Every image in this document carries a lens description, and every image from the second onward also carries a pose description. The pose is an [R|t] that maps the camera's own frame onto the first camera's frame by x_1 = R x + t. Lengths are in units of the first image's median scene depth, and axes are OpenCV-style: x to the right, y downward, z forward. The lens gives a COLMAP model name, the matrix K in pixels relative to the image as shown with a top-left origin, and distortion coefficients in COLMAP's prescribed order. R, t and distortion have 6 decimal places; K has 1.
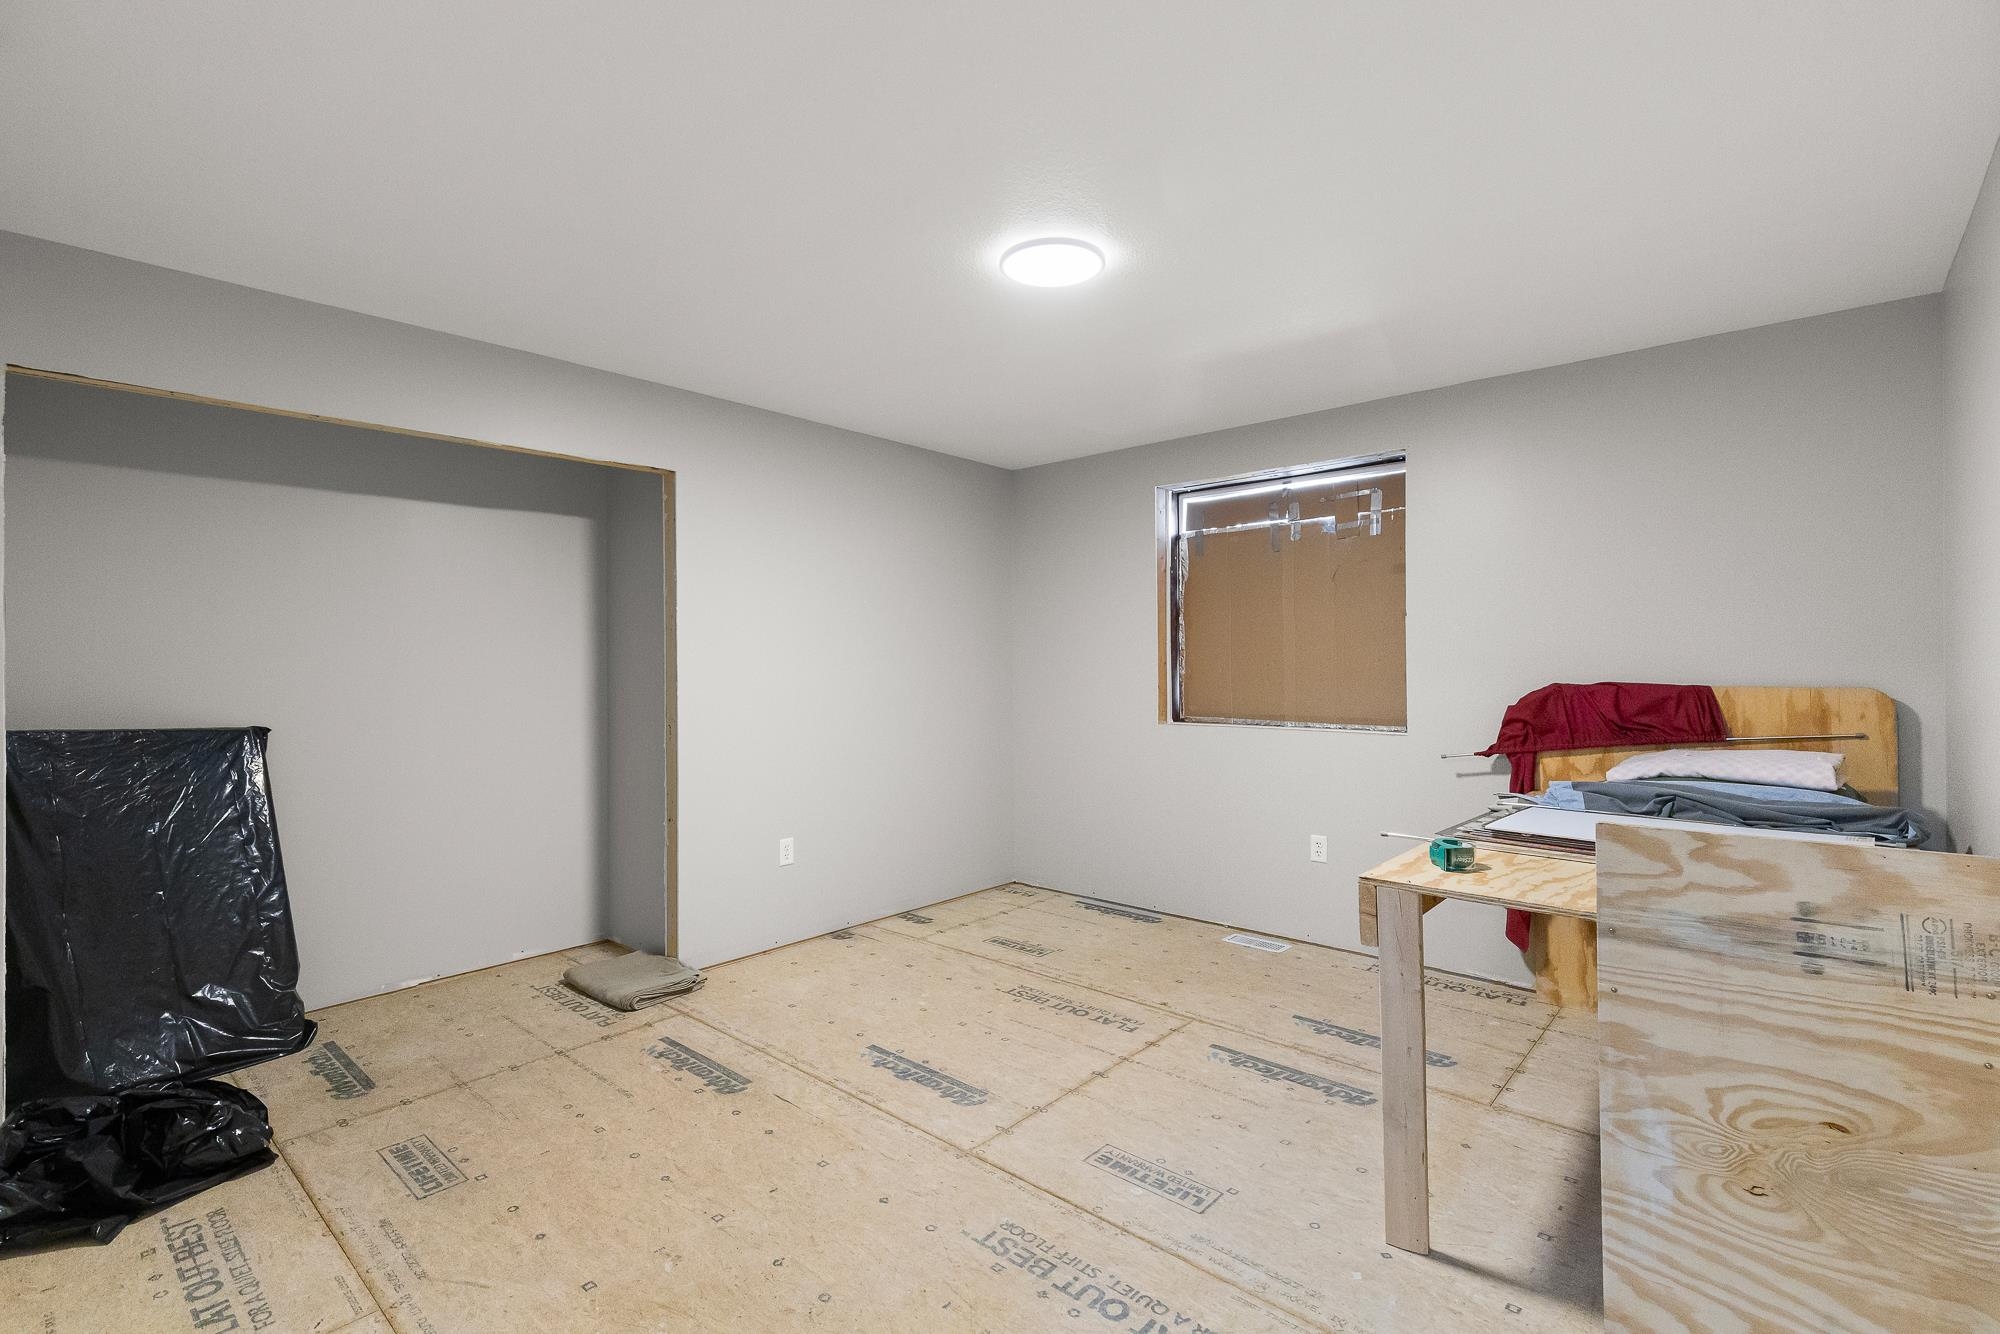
lens RADIAL K [[917.6, 0, 994.7], [0, 917.6, 656.3], [0, 0, 1]] dist [0.007171, -0.000267]
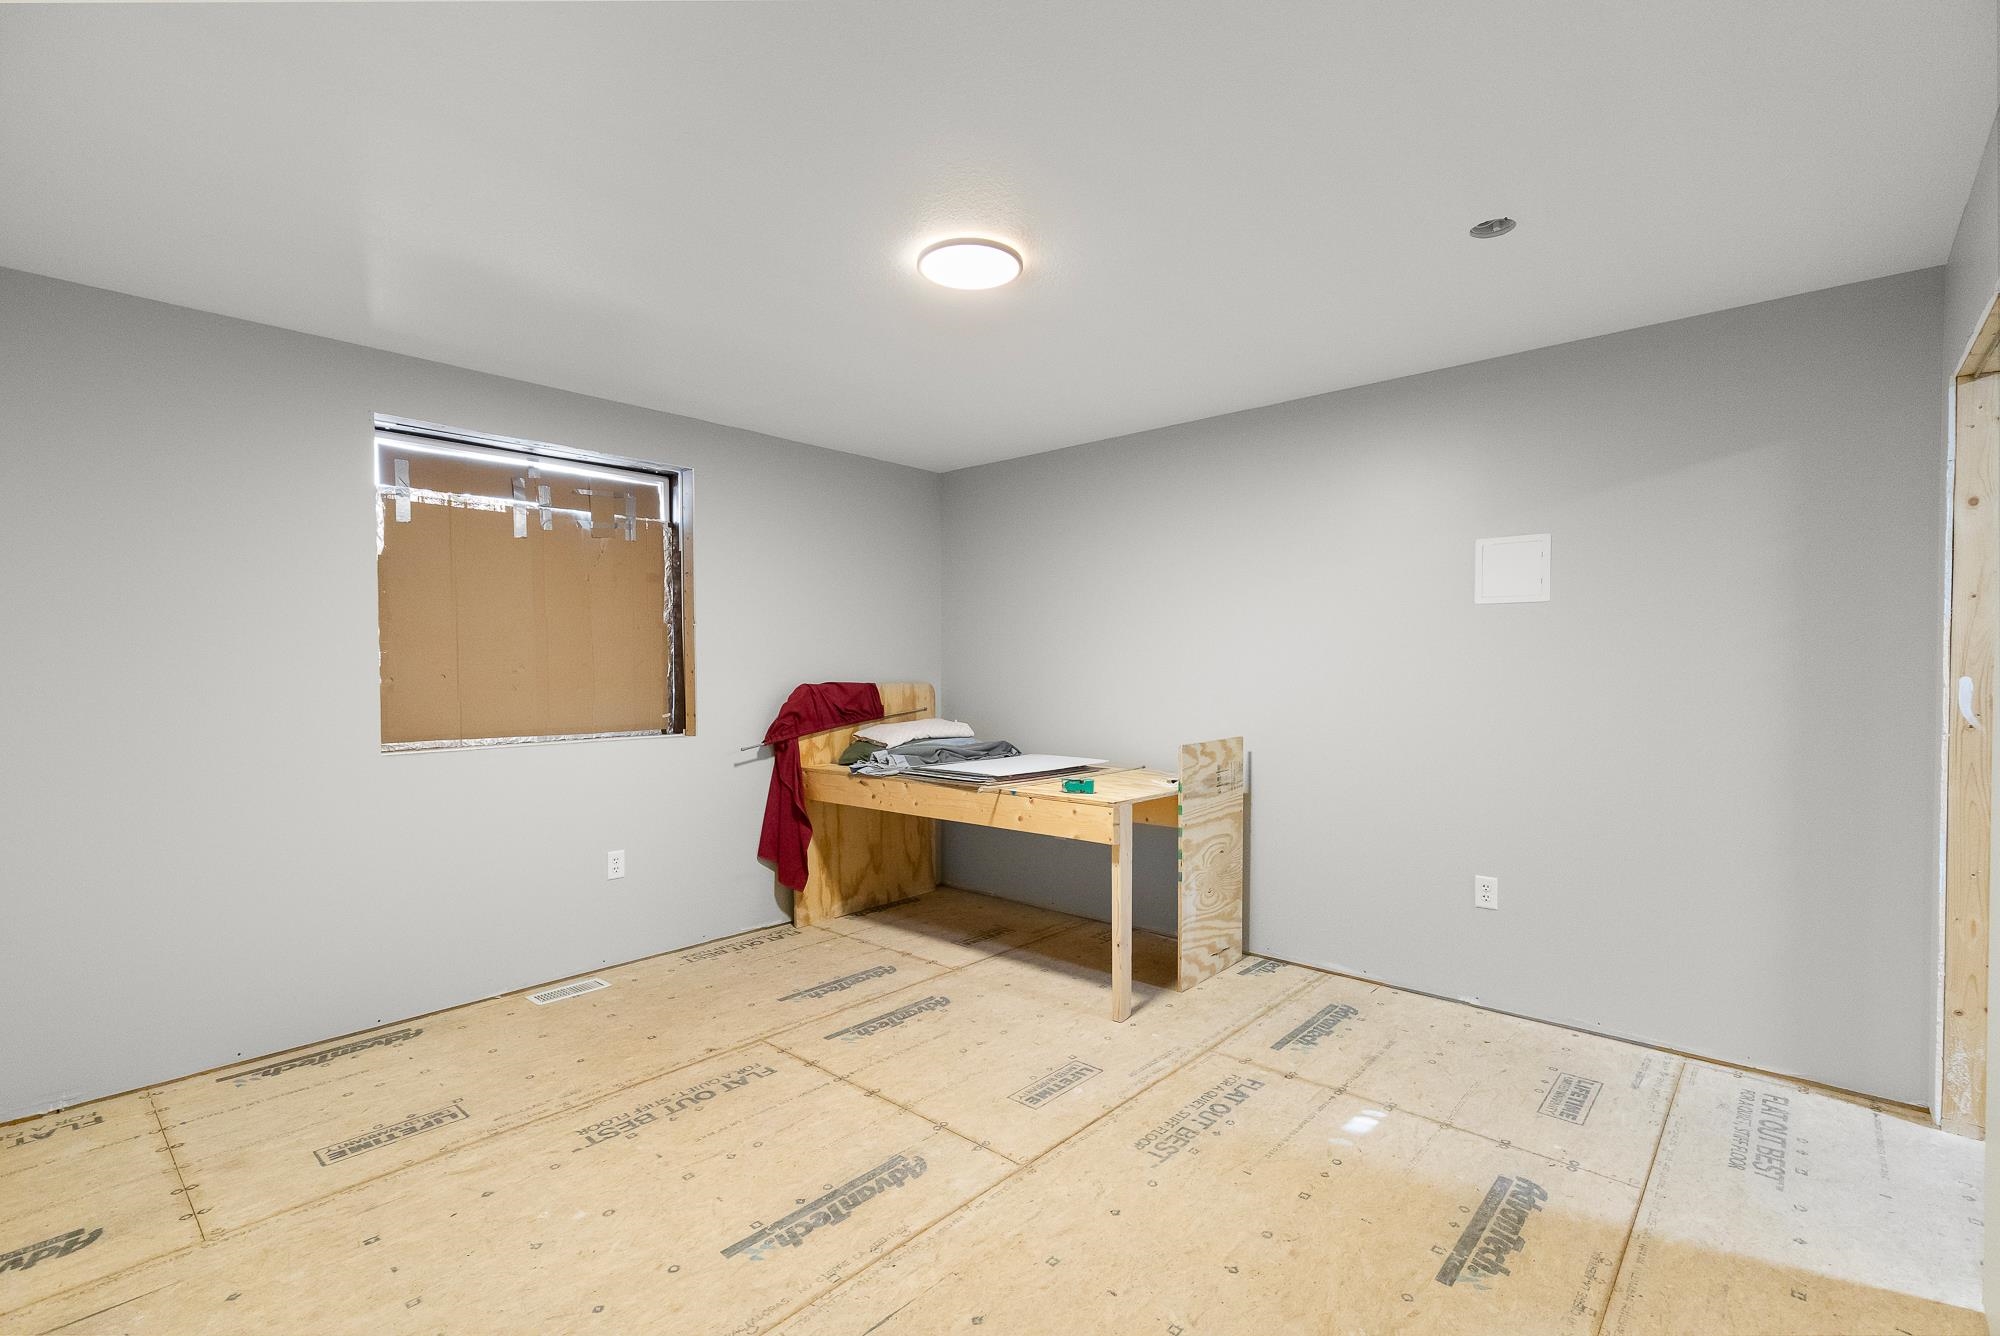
lens RADIAL K [[910.3, 0, 996.5], [0, 910.3, 677.3], [0, 0, 1]] dist [0.016745, -0.000432]
pose [[-0.001007, -0.010166, 0.999948, -0.785763], [-0.004881, 0.999936, 0.010161, 0.005903], [-0.999988, -0.004871, -0.001057, 0.810720]]
